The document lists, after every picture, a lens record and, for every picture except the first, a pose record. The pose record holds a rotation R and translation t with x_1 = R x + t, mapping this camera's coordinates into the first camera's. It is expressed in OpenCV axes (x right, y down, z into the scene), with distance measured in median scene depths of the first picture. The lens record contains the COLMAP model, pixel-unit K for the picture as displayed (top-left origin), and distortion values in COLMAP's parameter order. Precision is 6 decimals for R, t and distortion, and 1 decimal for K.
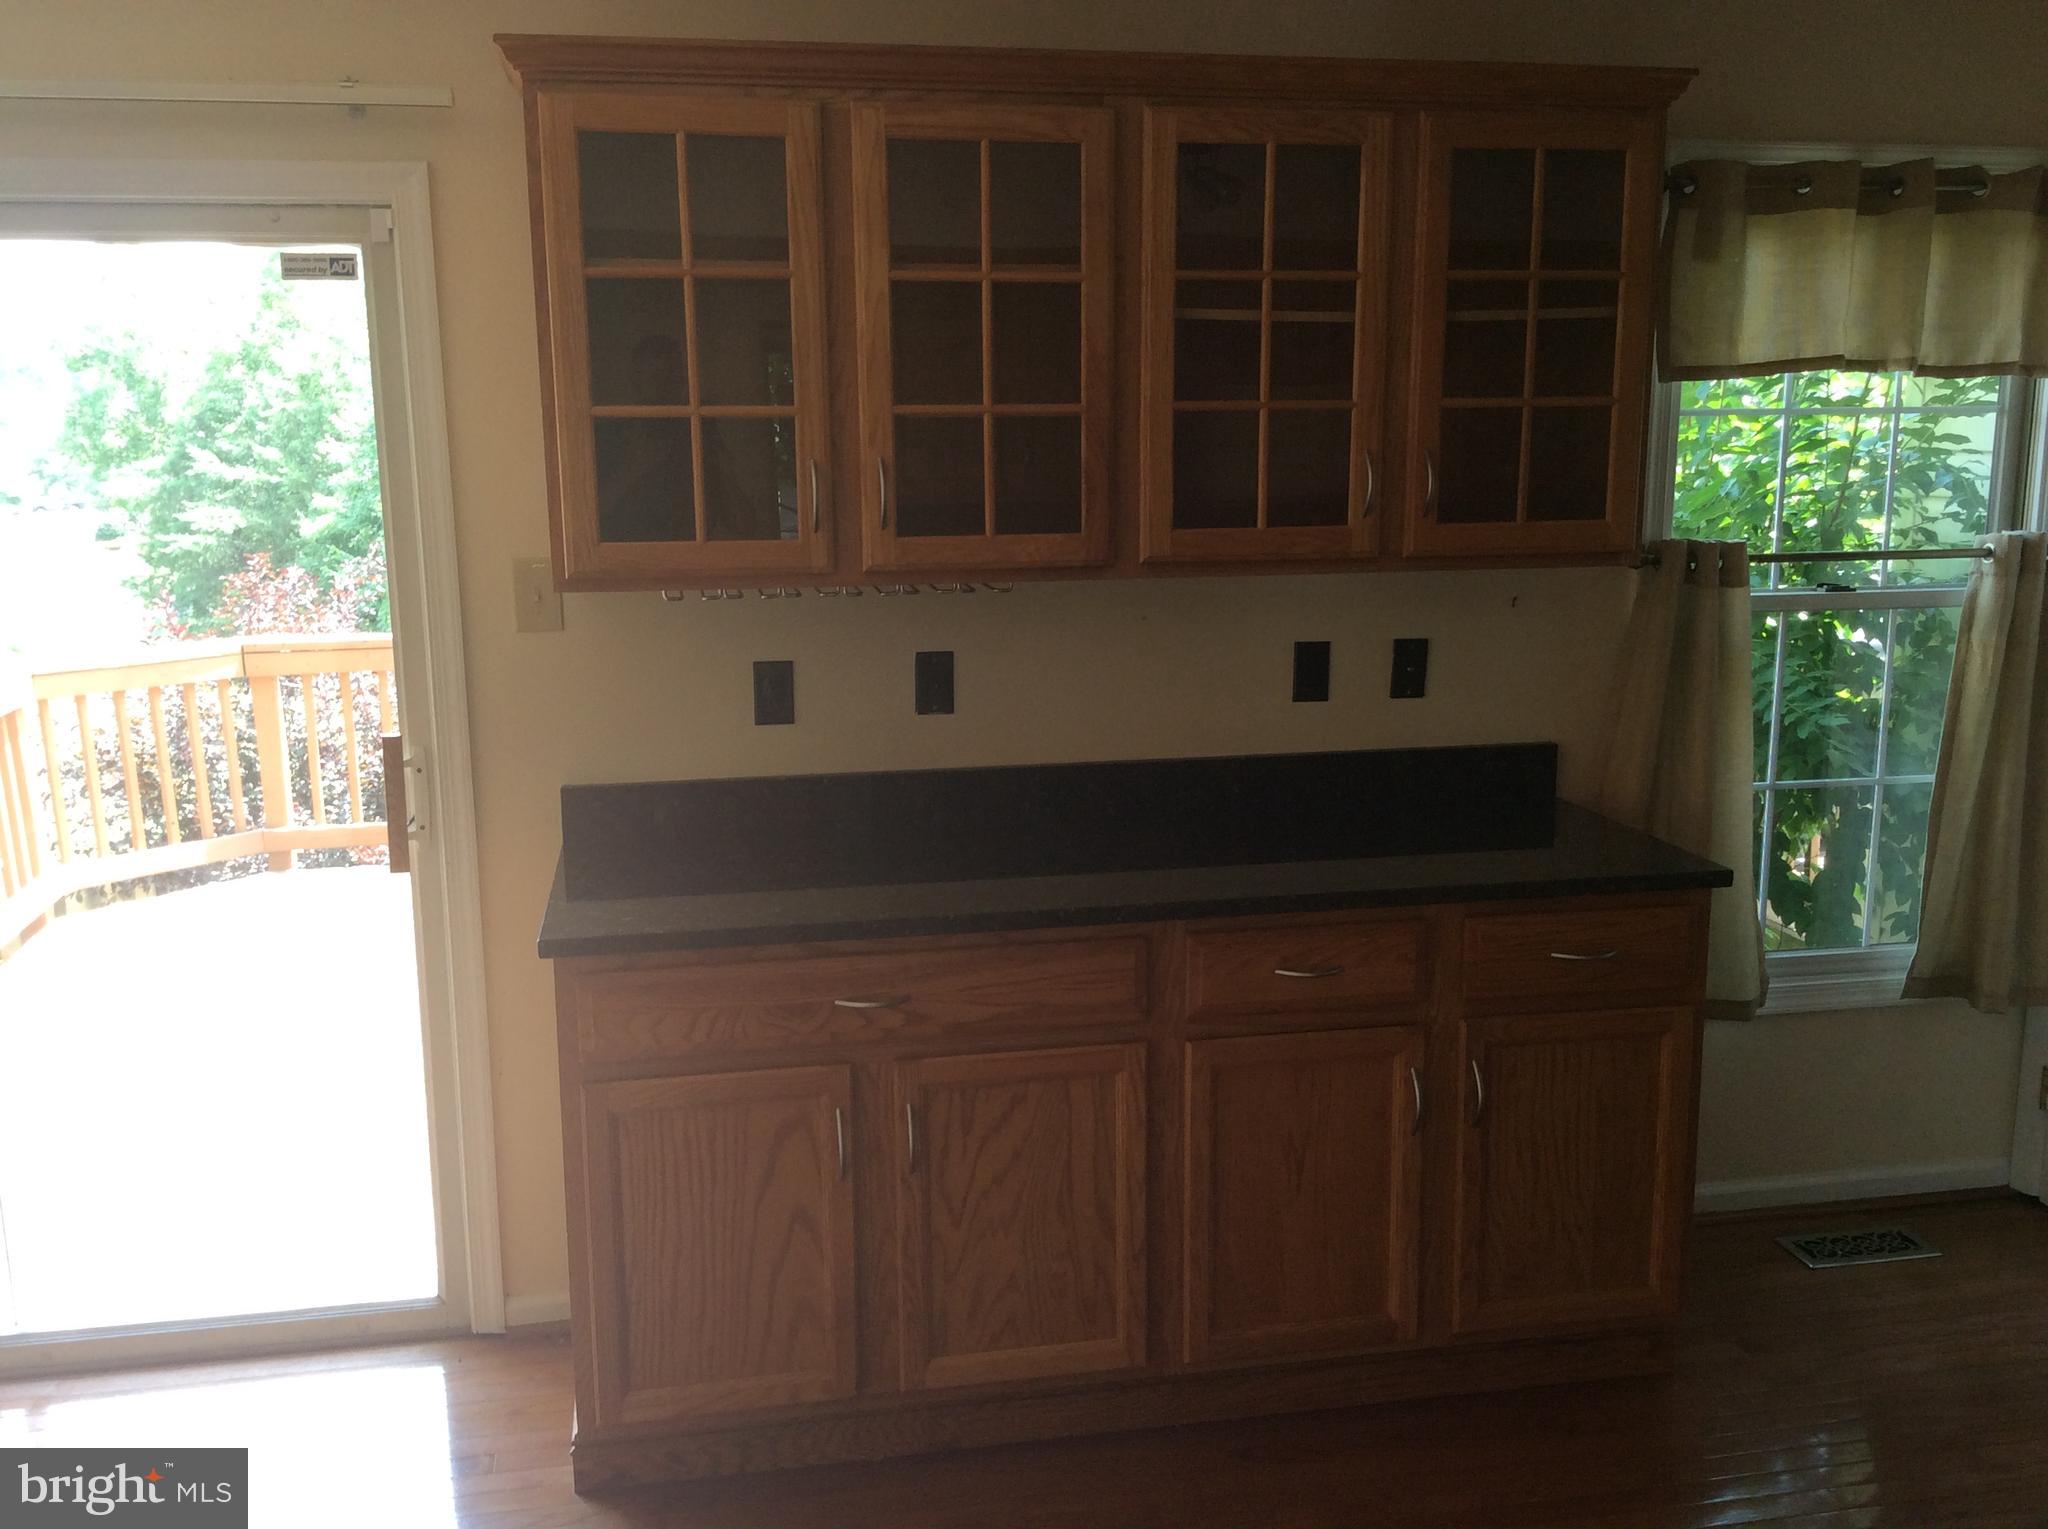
lens RADIAL K [[1826.6, 0, 1035.6], [0, 1826.6, 772.9], [0, 0, 1]] dist [0.050847, -0.102083]
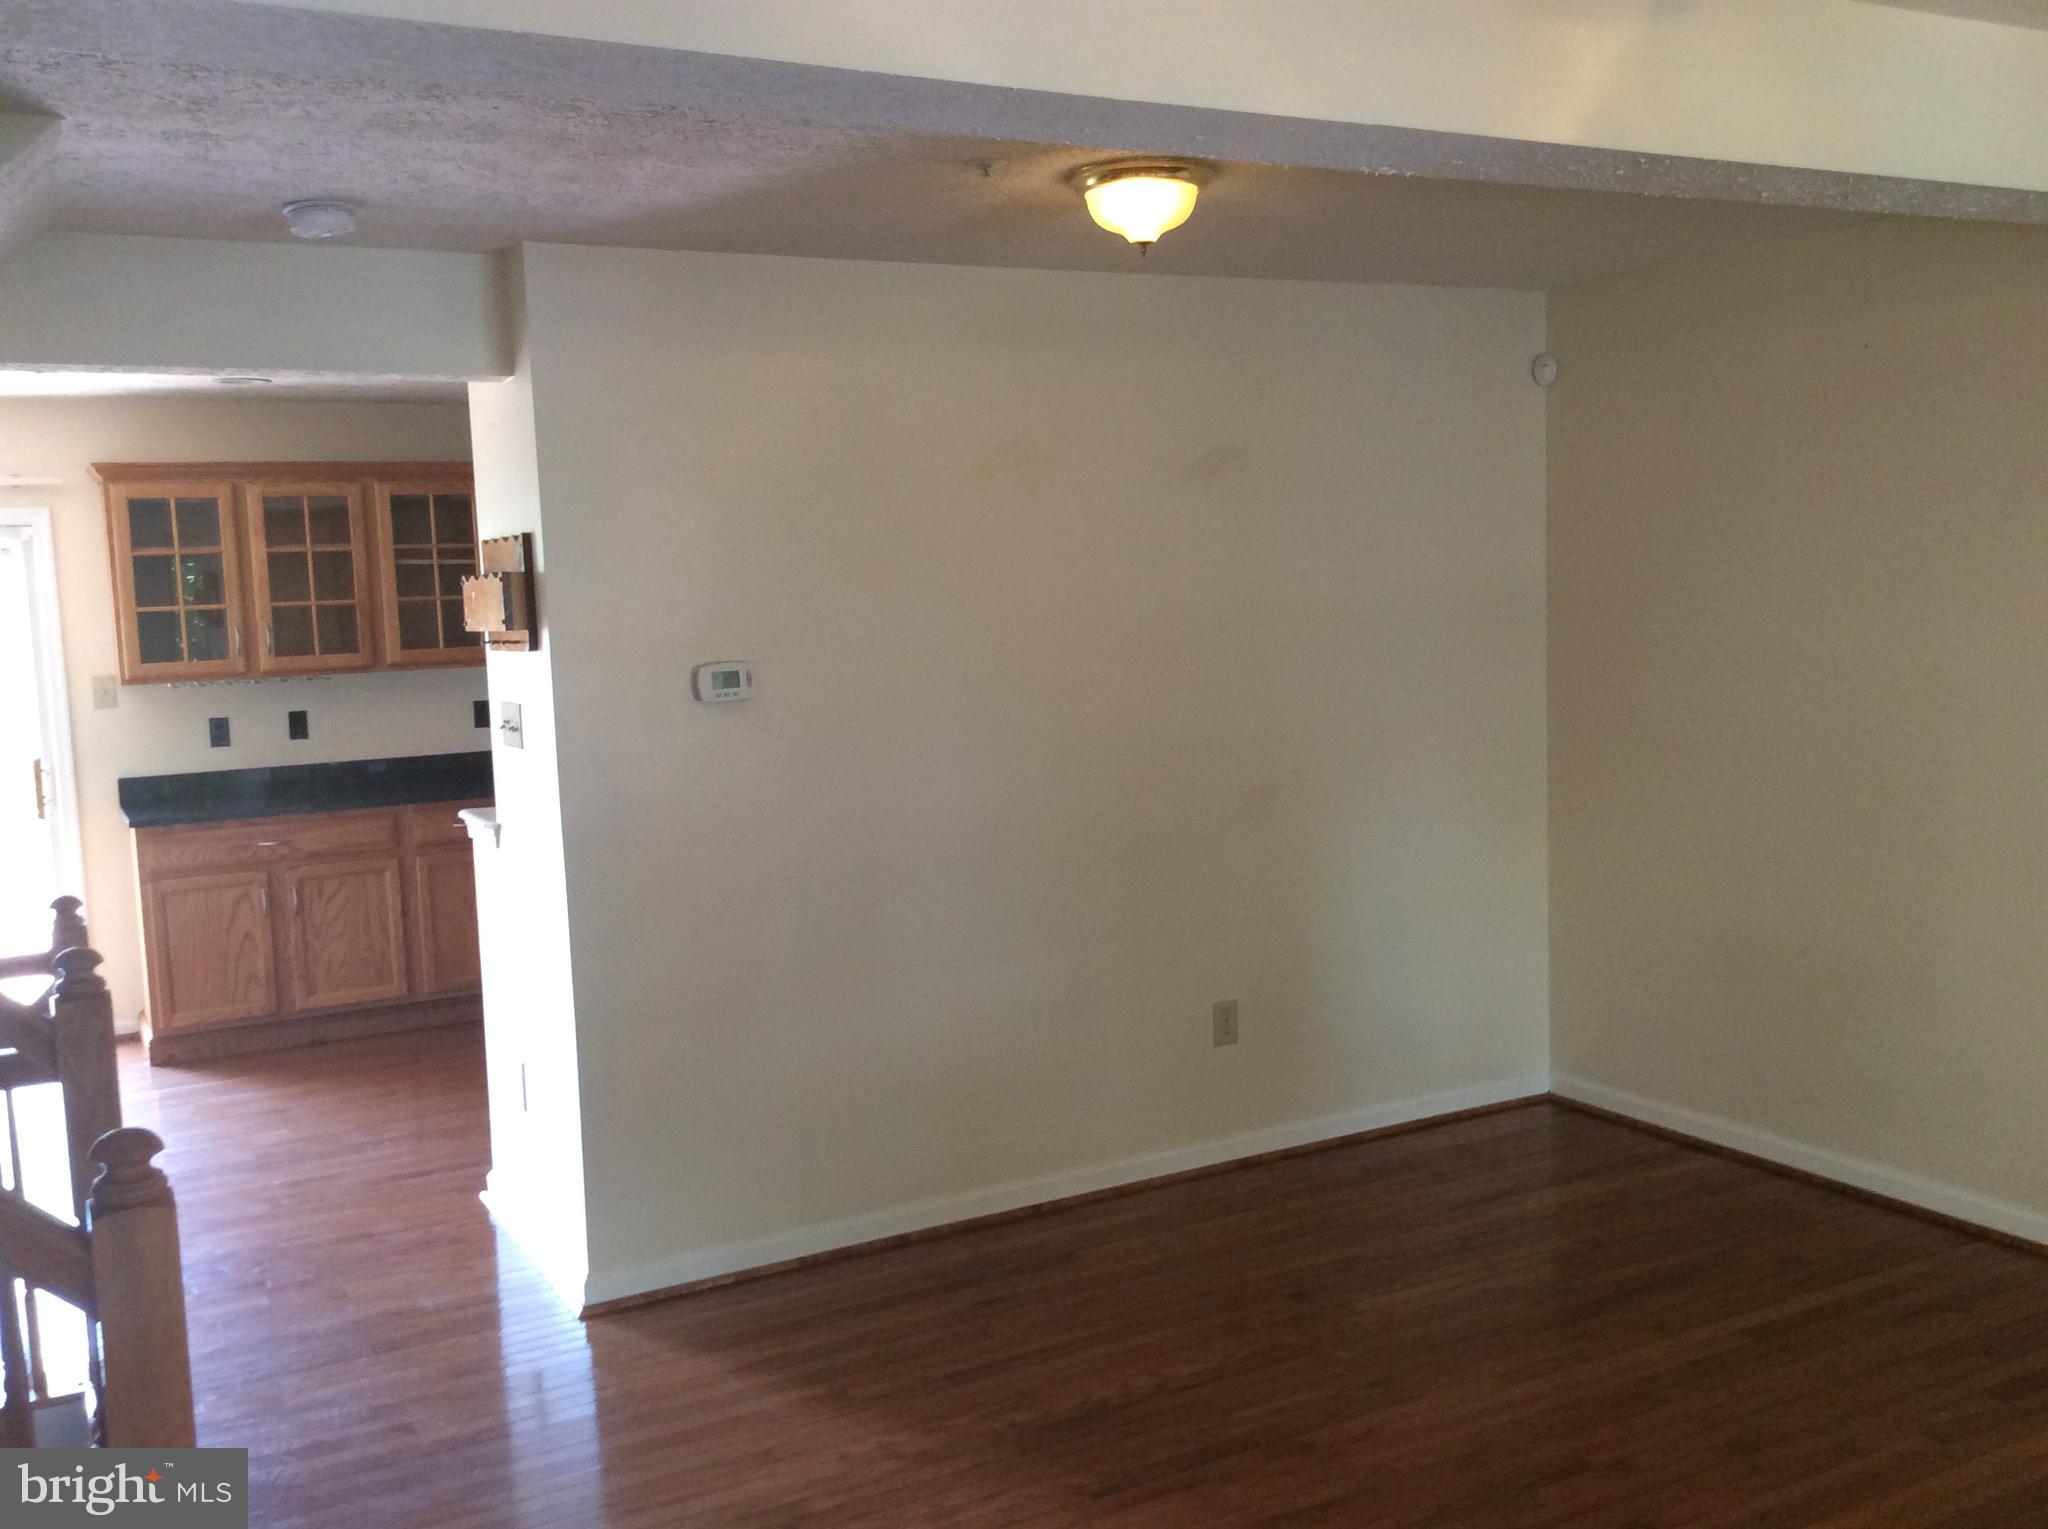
lens RADIAL K [[1826.6, 0, 1036.7], [0, 1826.6, 753.0], [0, 0, 1]] dist [0.050847, -0.102083]
pose [[0.948005, -0.058873, 0.312762, 0.105795], [0.091935, 0.991504, -0.092026, 0.299079], [-0.304687, 0.115994, 0.945363, -1.512245]]
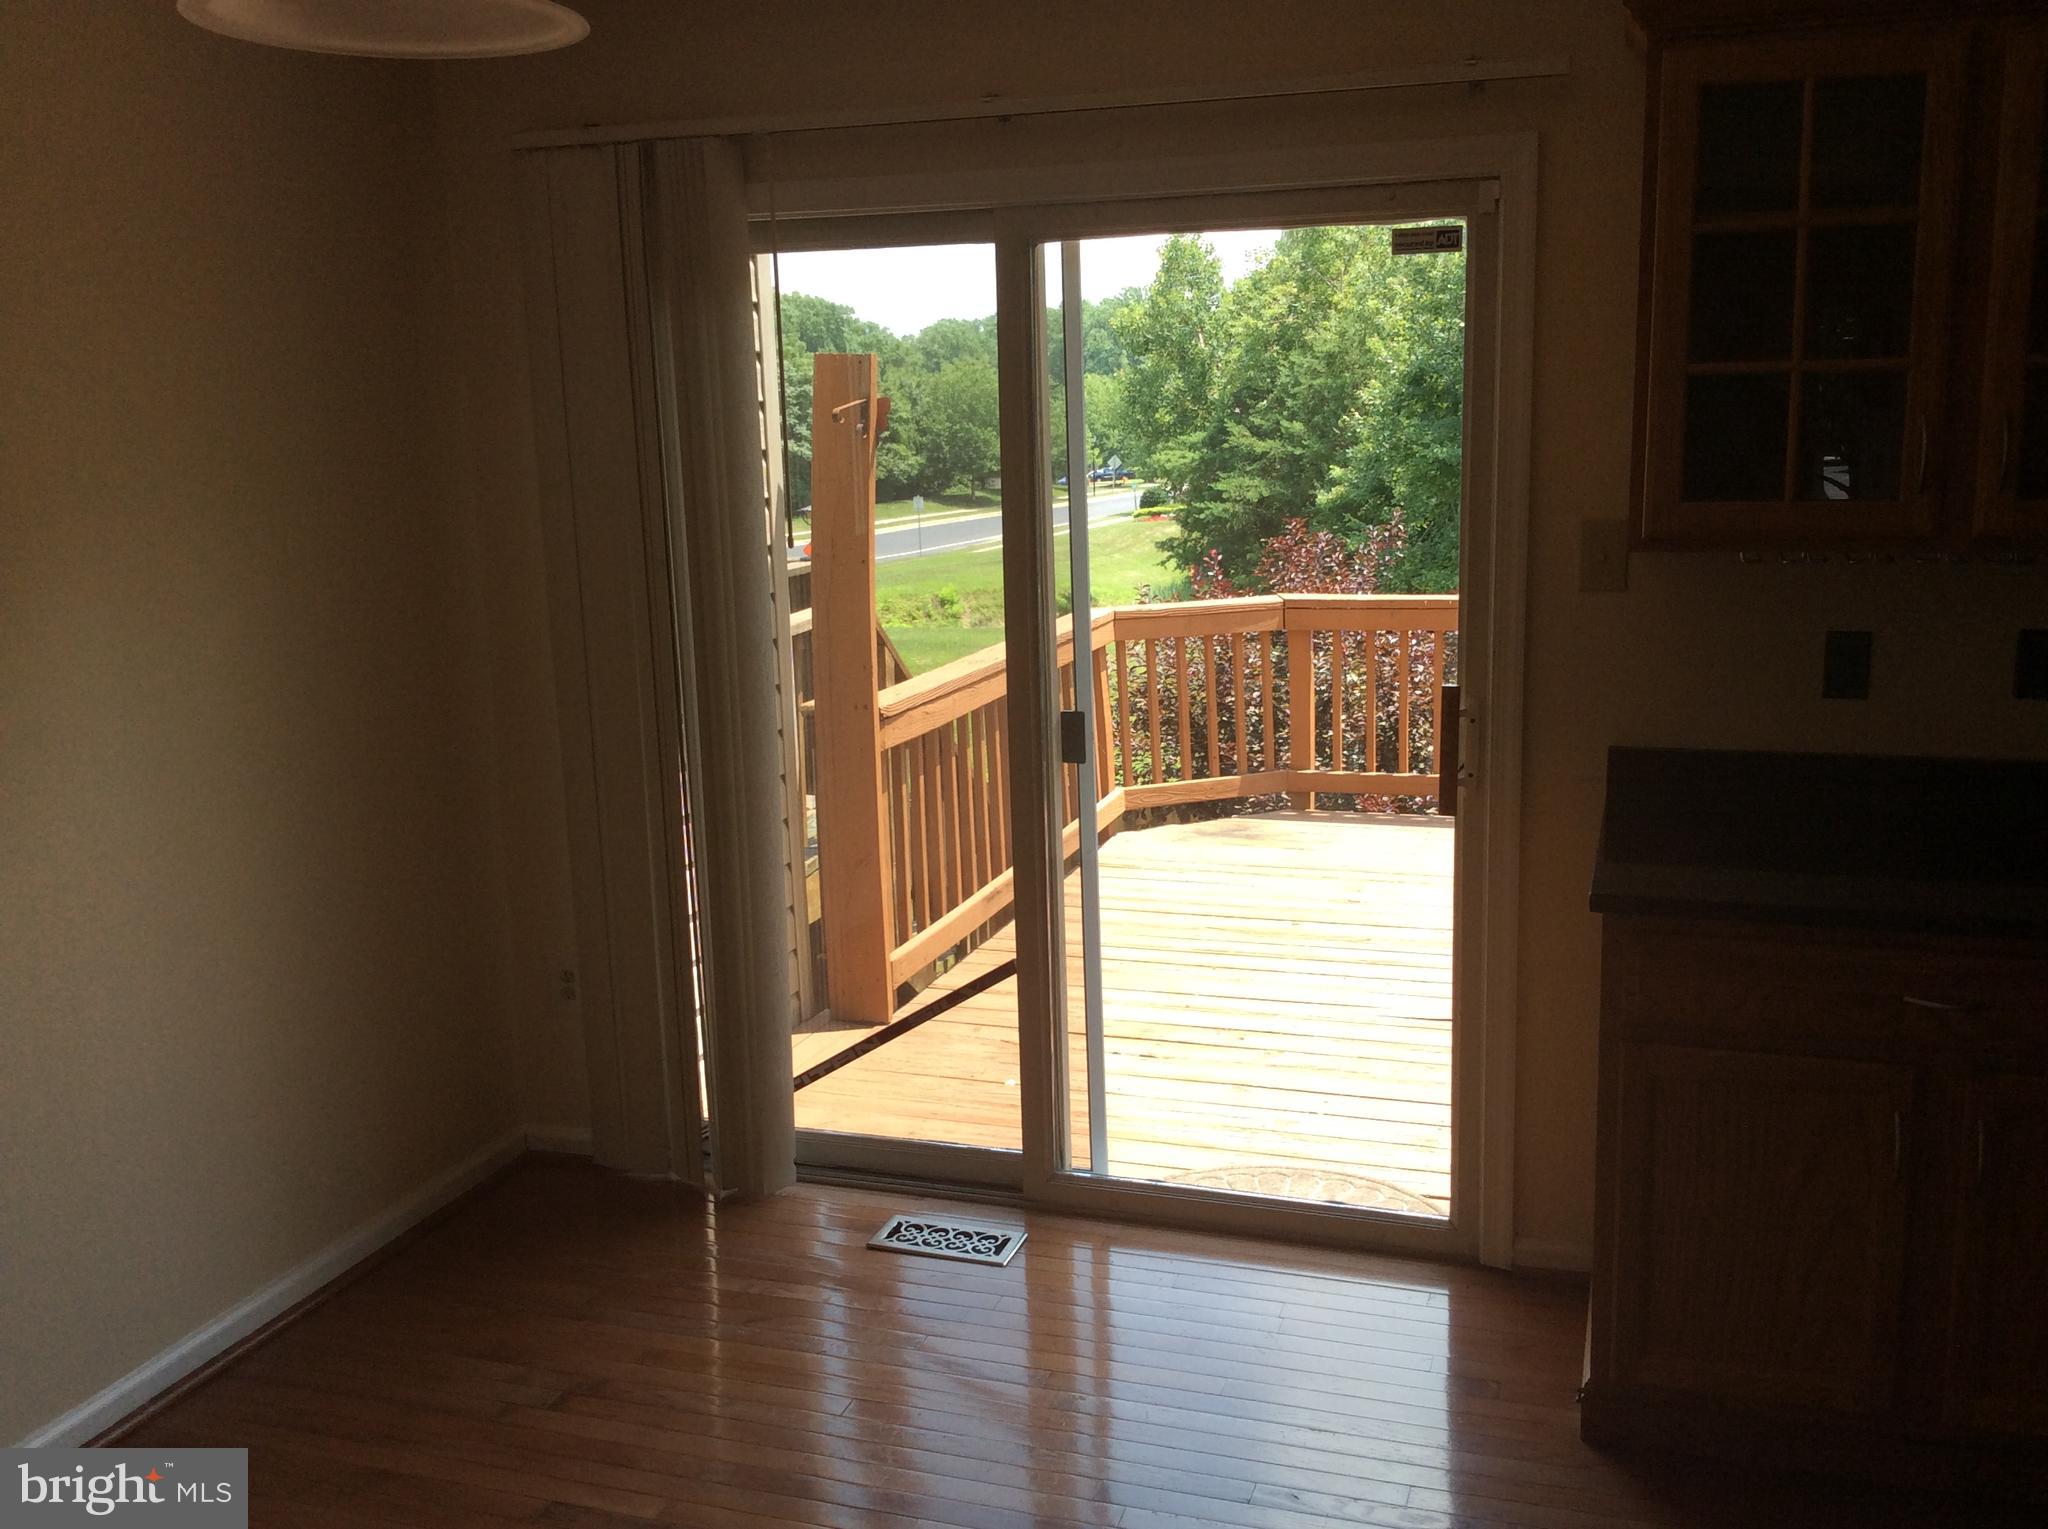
lens RADIAL K [[1826.6, 0, 1041.3], [0, 1826.6, 767.0], [0, 0, 1]] dist [0.050847, -0.102083]
pose [[0.867834, 0.084293, -0.489652, -0.038211], [-0.078693, 0.996383, 0.032055, 0.011480], [0.490583, 0.010714, 0.871328, -0.030176]]
